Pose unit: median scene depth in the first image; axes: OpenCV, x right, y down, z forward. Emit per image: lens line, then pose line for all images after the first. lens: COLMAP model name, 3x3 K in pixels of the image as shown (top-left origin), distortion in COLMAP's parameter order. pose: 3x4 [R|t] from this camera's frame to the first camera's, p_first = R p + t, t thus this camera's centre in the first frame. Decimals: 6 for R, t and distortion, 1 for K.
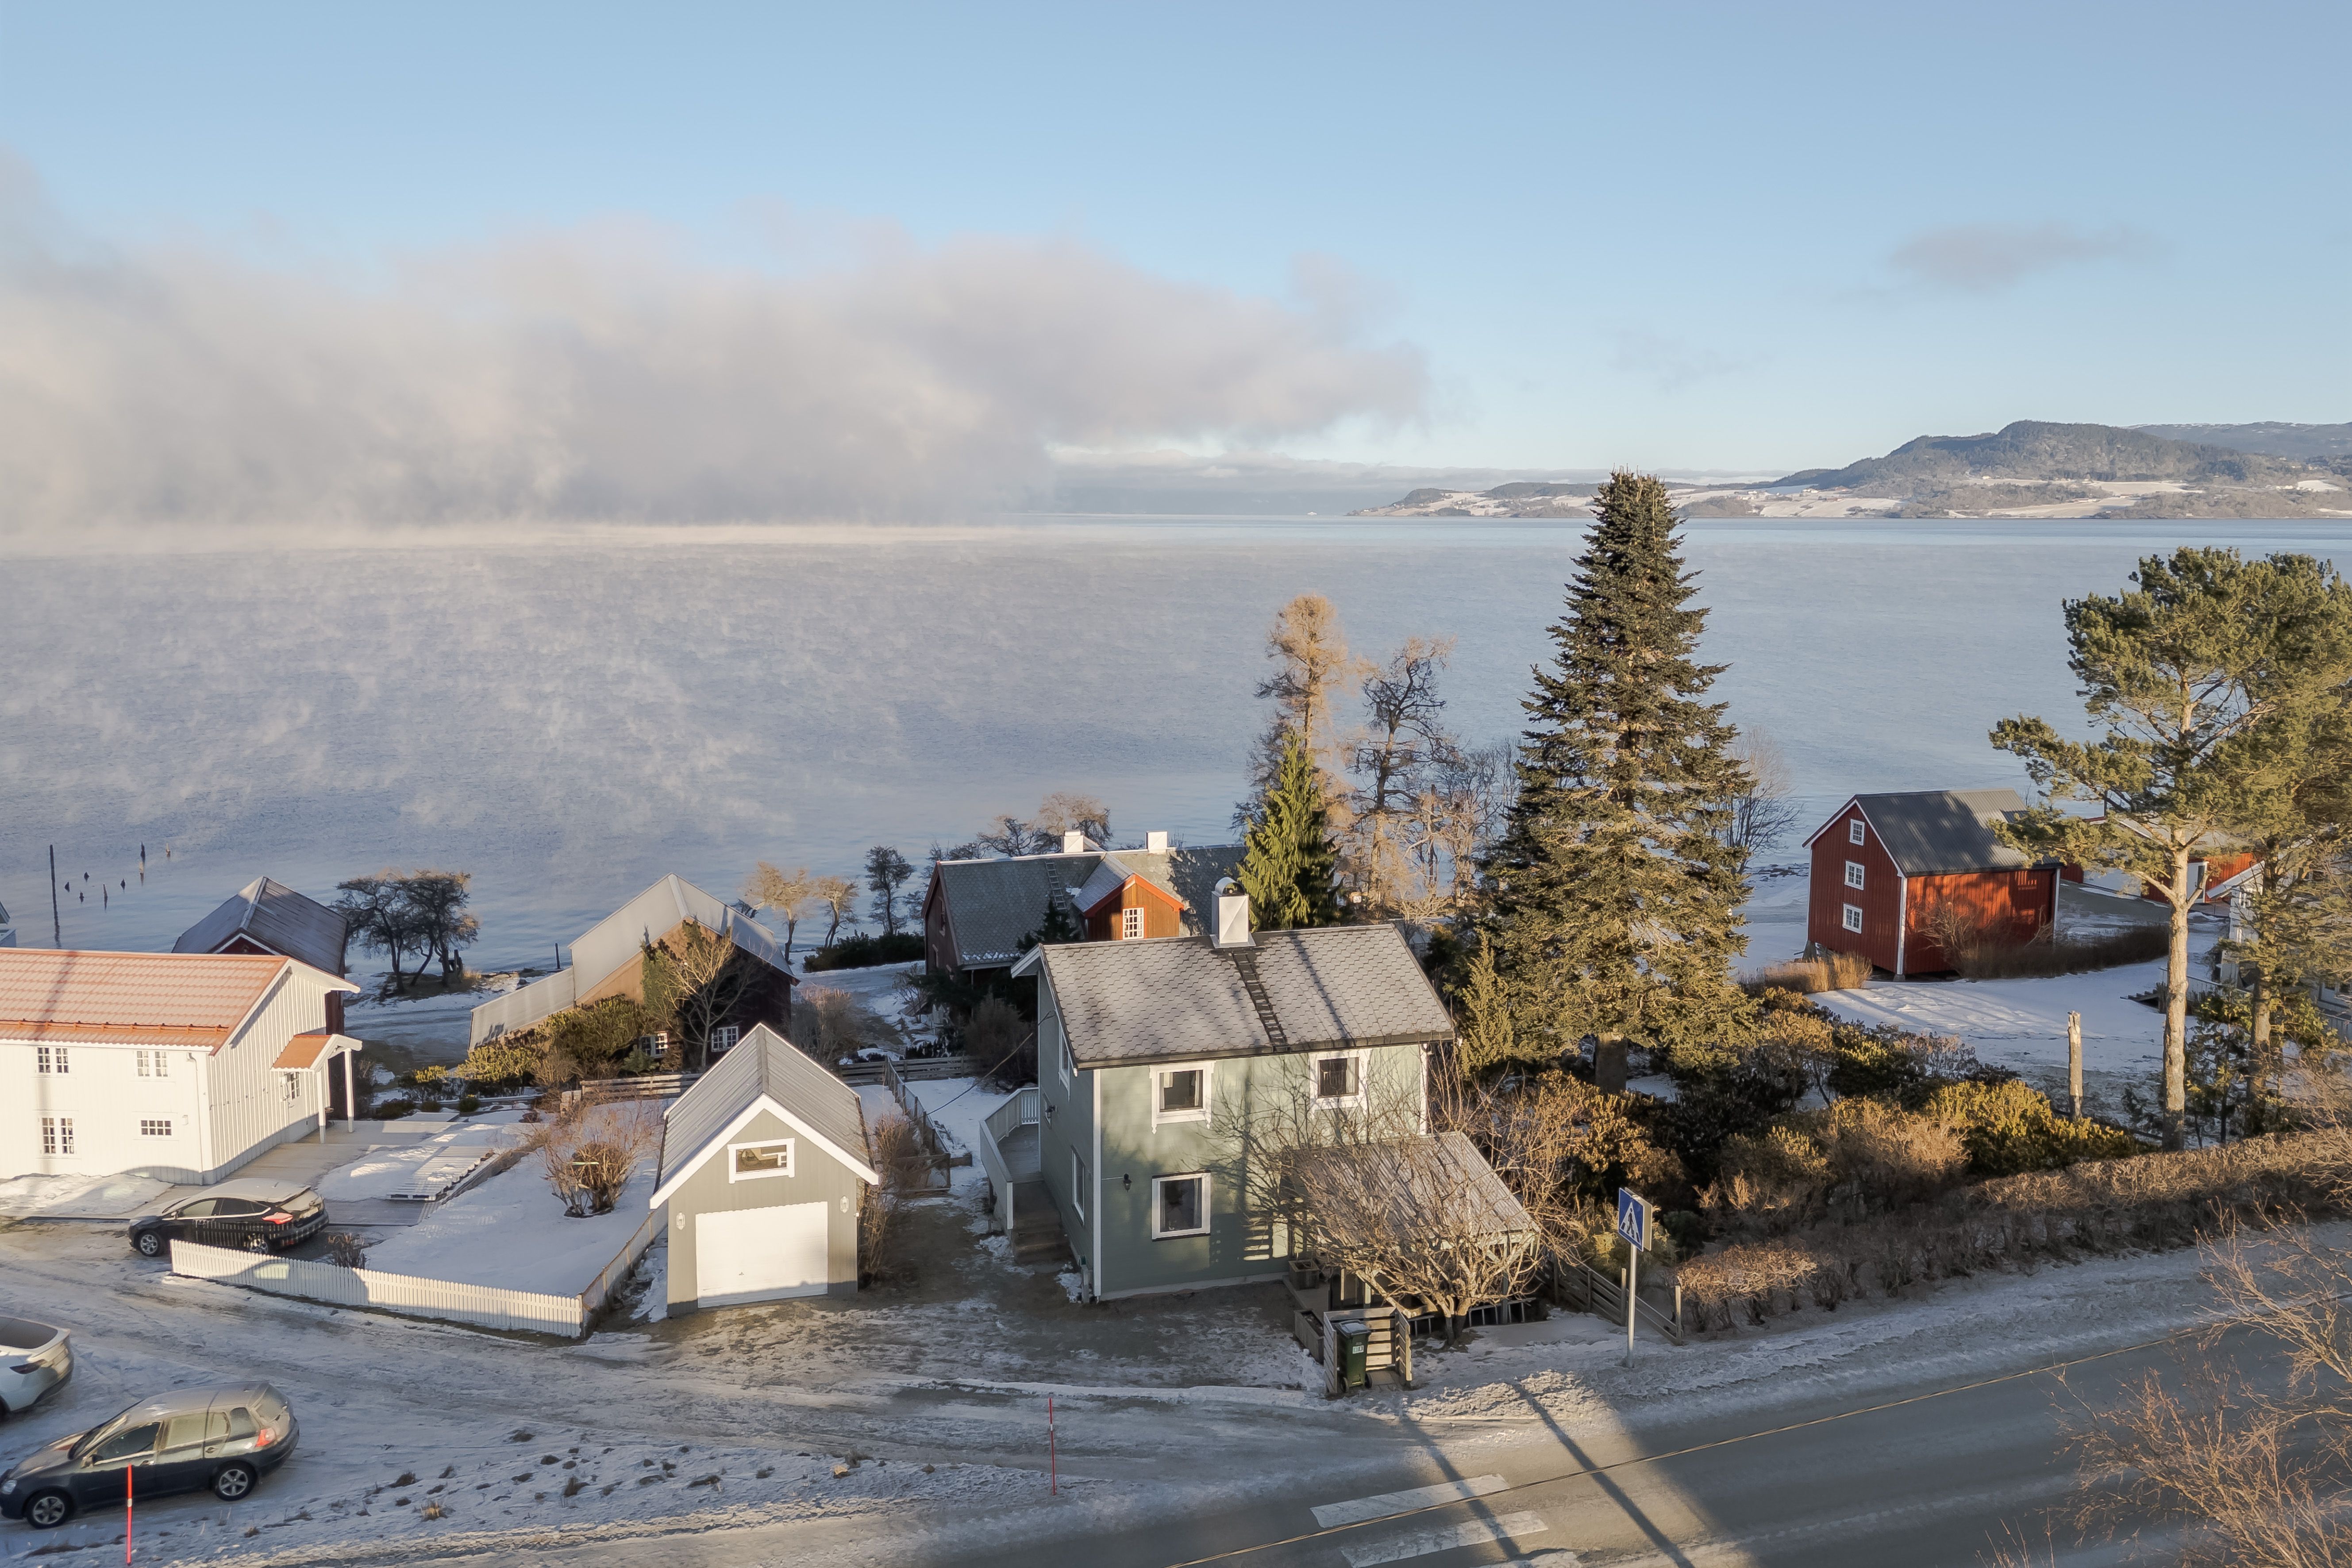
lens RADIAL K [[1790.2, 0, 1187.7], [0, 1790.2, 705.0], [0, 0, 1]] dist [0.051317, -0.004913]
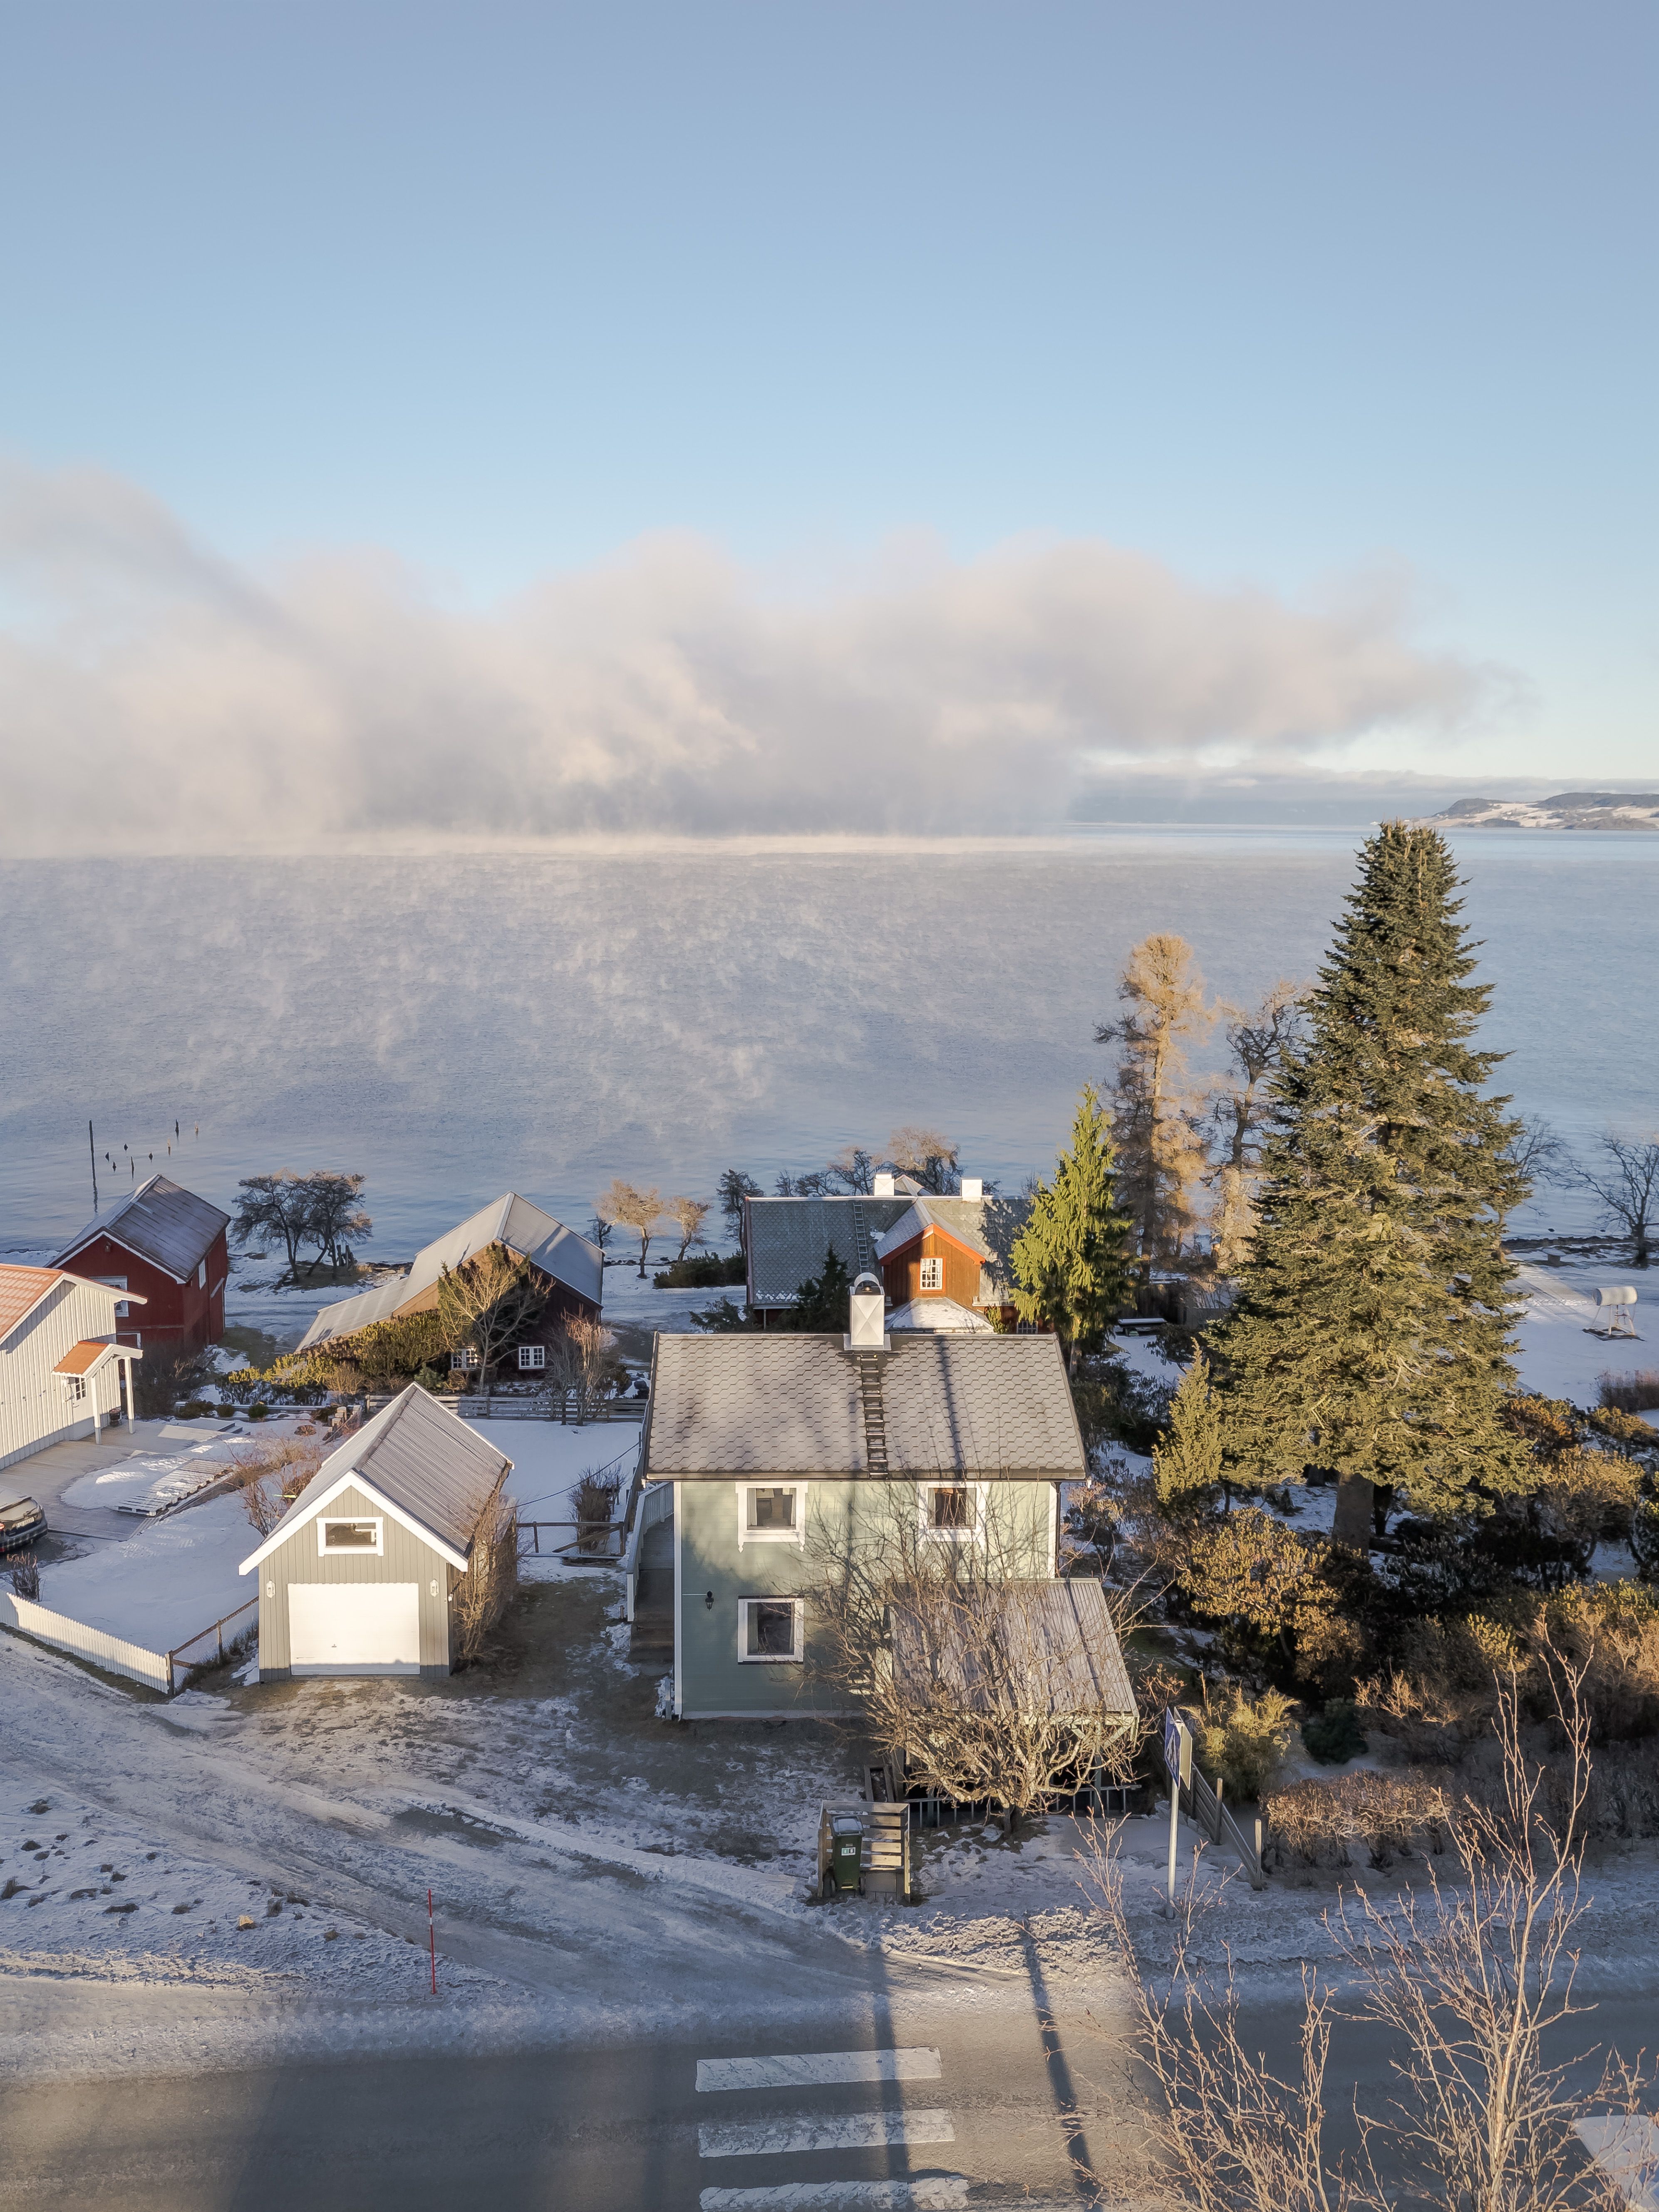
lens RADIAL K [[1676.1, 0, 829.5], [0, 1676.1, 1106.0], [0, 0, 1]] dist [0.040631, 0.000032]
pose [[0.971777, 0.046684, -0.231237, 0.204933], [-0.032166, 0.997290, 0.066163, -0.046857], [0.233700, -0.056858, 0.970645, 0.173834]]
